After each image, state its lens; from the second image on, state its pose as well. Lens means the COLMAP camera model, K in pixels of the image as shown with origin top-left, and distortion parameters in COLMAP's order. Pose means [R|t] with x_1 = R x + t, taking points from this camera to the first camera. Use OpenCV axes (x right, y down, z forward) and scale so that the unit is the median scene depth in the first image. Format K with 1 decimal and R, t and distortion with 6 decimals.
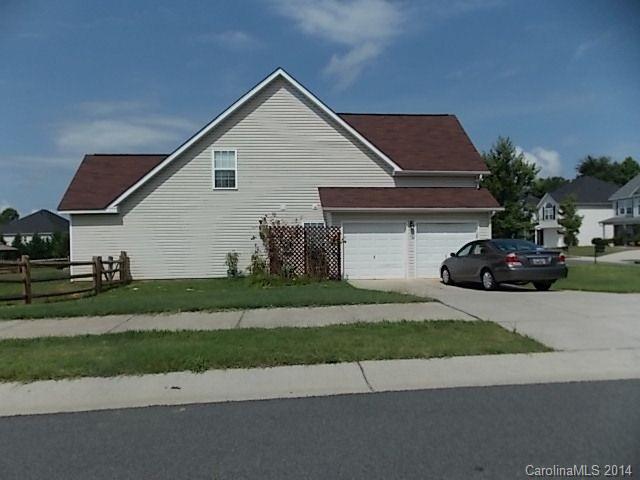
lens RADIAL K [[423.6, 0, 321.2], [0, 423.6, 239.0], [0, 0, 1]] dist [-0.000604, -0.000926]
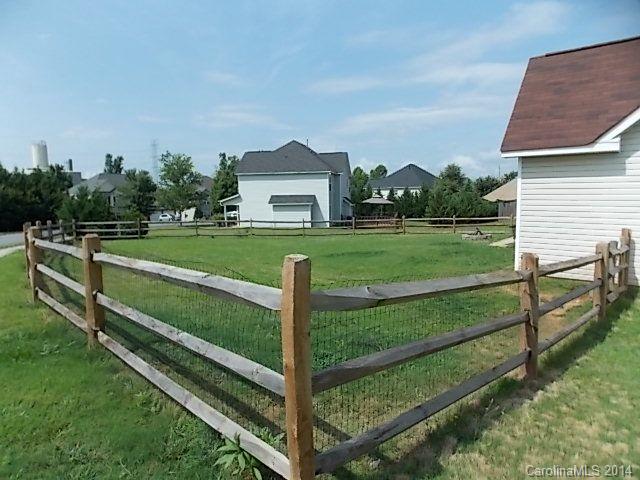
lens RADIAL K [[423.6, 0, 319.9], [0, 423.6, 239.6], [0, 0, 1]] dist [-0.000604, -0.000926]
pose [[0.718439, 0.087476, -0.690068, -0.107153], [-0.010643, 0.993327, 0.114839, -0.003261], [0.695509, -0.075160, 0.714576, 0.111200]]
